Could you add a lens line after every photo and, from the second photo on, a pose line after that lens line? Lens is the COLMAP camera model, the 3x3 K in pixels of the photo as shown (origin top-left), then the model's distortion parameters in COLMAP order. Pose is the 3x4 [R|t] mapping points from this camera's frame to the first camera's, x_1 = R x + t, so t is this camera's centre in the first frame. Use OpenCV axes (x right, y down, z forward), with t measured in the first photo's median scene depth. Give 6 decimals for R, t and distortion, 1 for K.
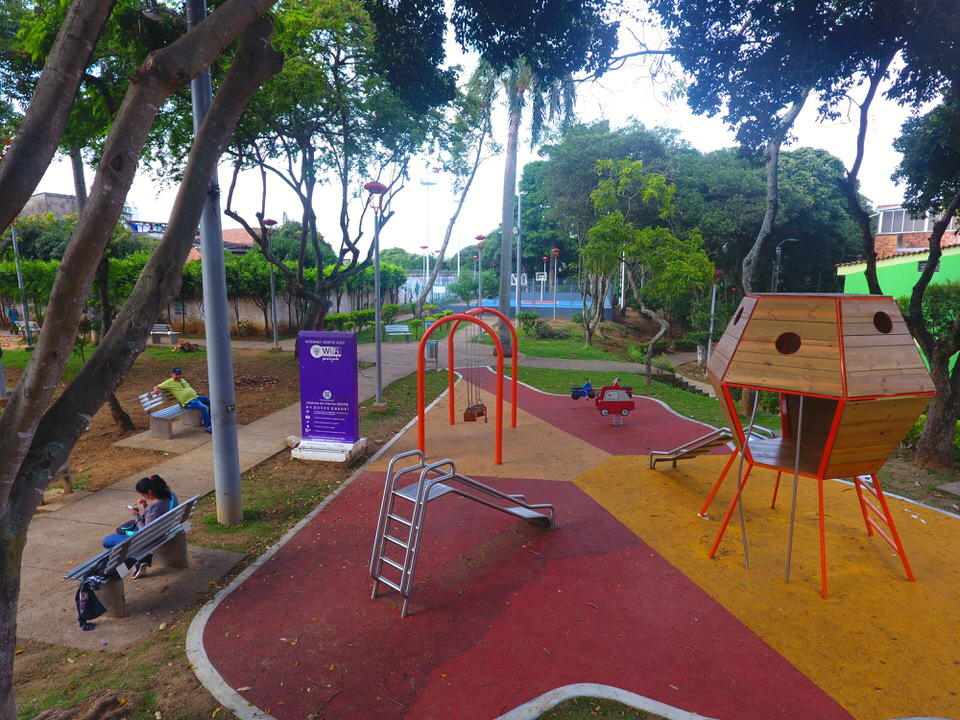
lens RADIAL K [[562.9, 0, 482.7], [0, 562.9, 358.9], [0, 0, 1]] dist [-0.006194, -0.003004]
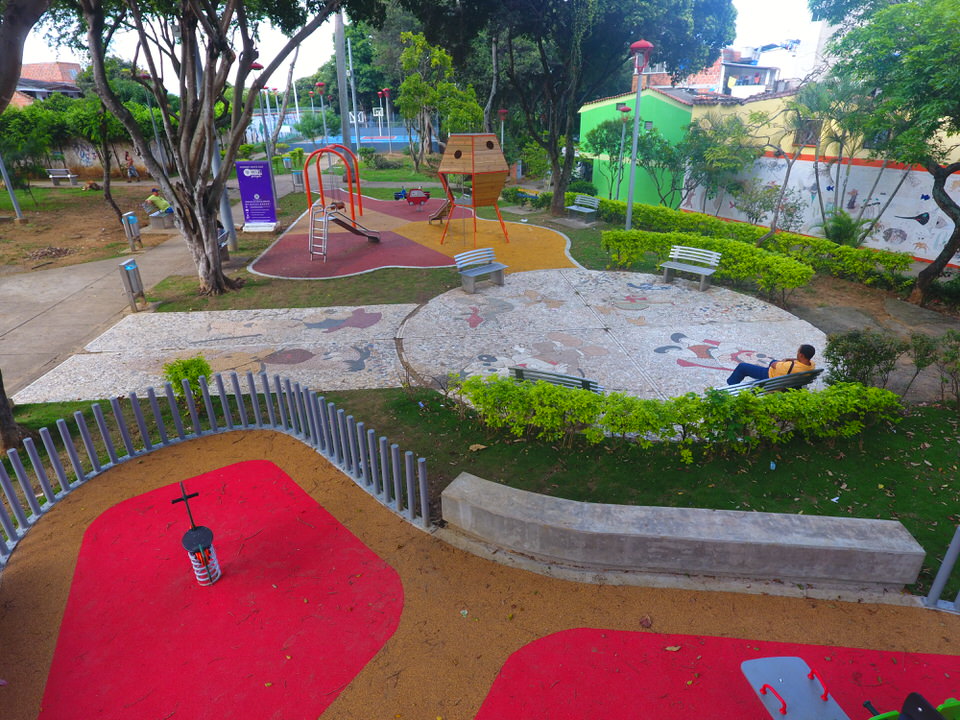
lens RADIAL K [[562.9, 0, 482.7], [0, 562.9, 358.9], [0, 0, 1]] dist [-0.006194, -0.003004]
pose [[0.965257, -0.121193, 0.231497, -0.016666], [0.053275, 0.958605, 0.279709, 0.032692], [-0.255813, -0.257658, 0.931757, -0.356466]]
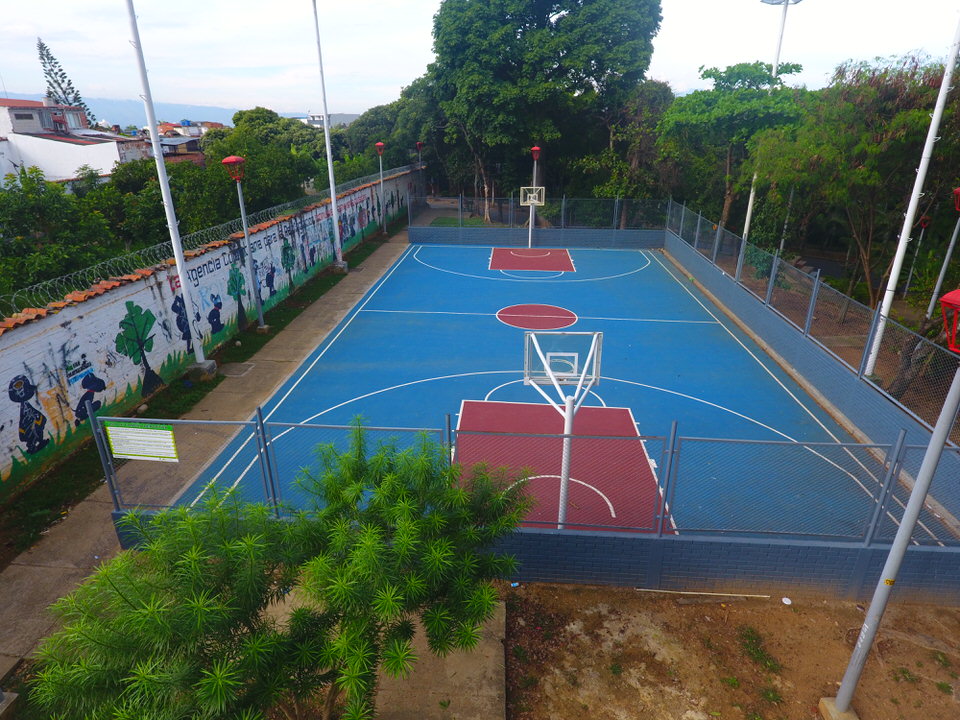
lens RADIAL K [[562.9, 0, 482.7], [0, 562.9, 358.9], [0, 0, 1]] dist [-0.006194, -0.003004]
pose [[0.992674, -0.051509, 0.109291, 0.026517], [0.023729, 0.970070, 0.241664, -0.279321], [-0.118468, -0.237300, 0.964186, 1.180043]]
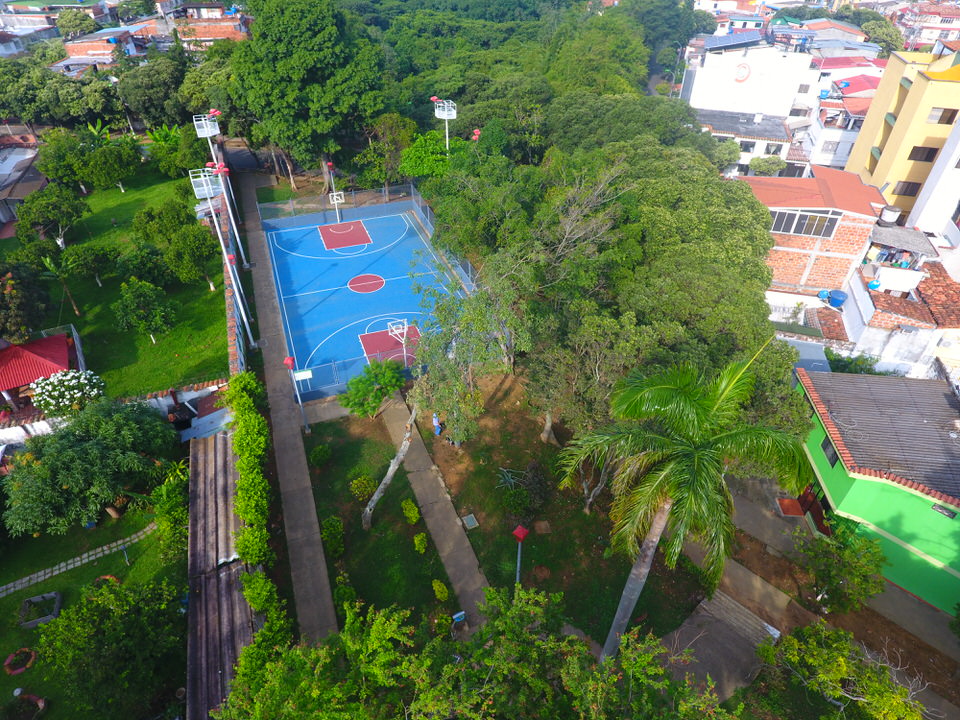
lens RADIAL K [[562.9, 0, 482.7], [0, 562.9, 358.9], [0, 0, 1]] dist [-0.006194, -0.003004]
pose [[0.850356, -0.329549, 0.410235, -0.240883], [0.082596, 0.853534, 0.514450, -0.720598], [-0.519686, -0.403581, 0.753027, 0.489354]]
